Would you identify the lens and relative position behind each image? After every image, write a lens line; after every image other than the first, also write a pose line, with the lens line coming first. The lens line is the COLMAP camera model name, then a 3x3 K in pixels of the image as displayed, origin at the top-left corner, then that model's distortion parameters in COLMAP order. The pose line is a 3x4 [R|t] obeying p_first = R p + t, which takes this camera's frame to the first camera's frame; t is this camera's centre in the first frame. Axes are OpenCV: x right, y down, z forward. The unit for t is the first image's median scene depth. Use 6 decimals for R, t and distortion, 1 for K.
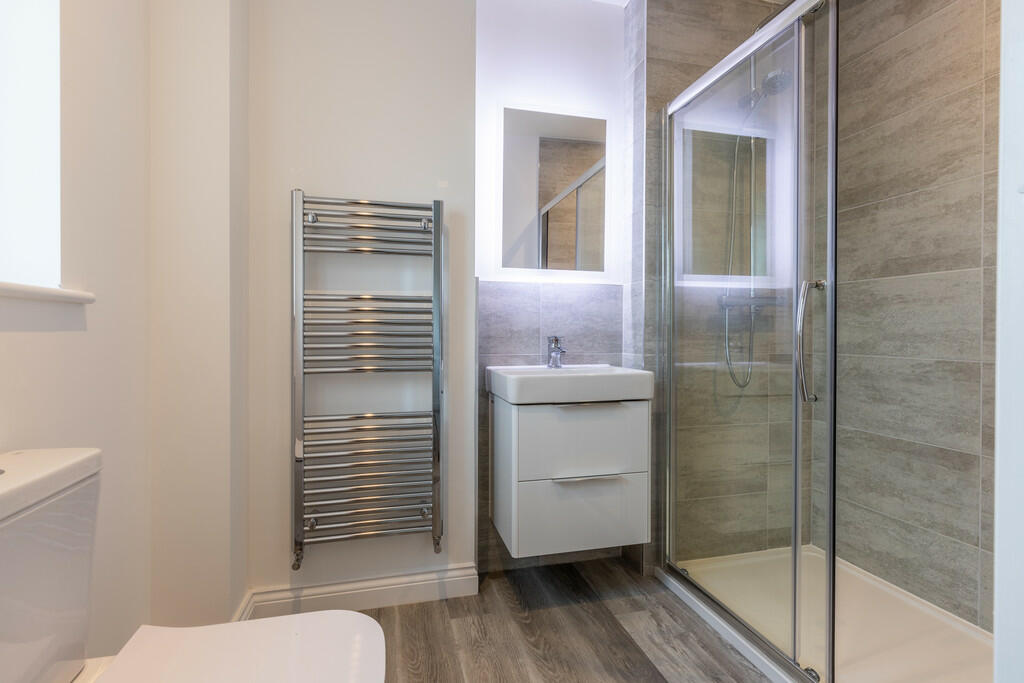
lens RADIAL K [[467.5, 0, 508.5], [0, 467.5, 339.0], [0, 0, 1]] dist [-0.000344, 0.000016]
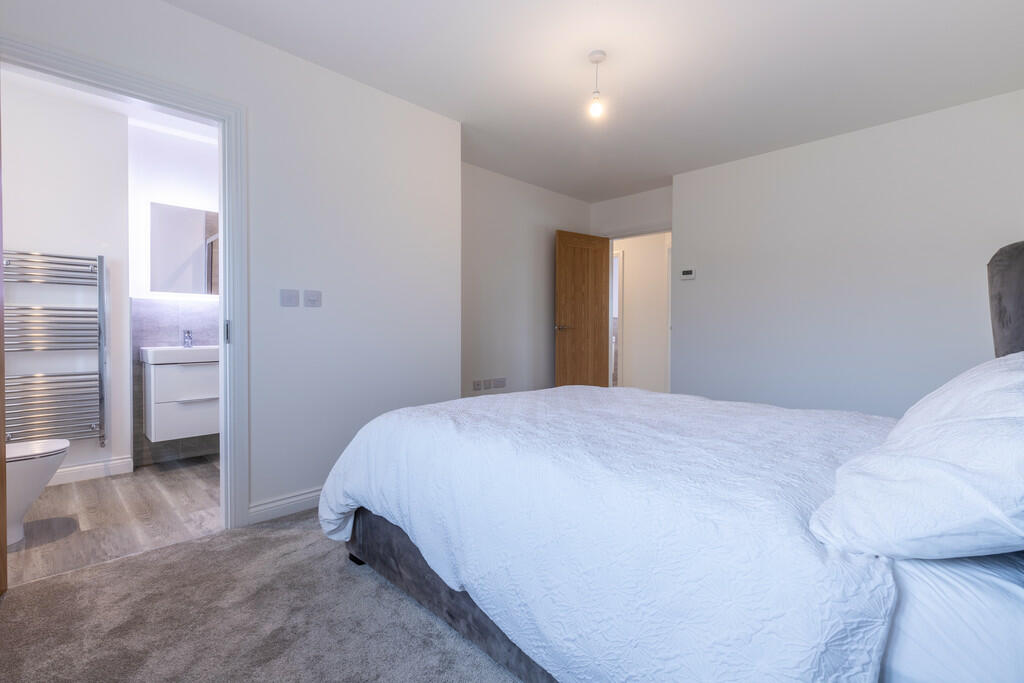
lens RADIAL K [[467.5, 0, 512.0], [0, 467.5, 334.3], [0, 0, 1]] dist [-0.000344, 0.000016]
pose [[0.862223, -0.009688, 0.506435, 0.292346], [0.009750, 0.999949, 0.002528, 0.020487], [-0.506434, 0.002759, 0.862274, -1.325632]]
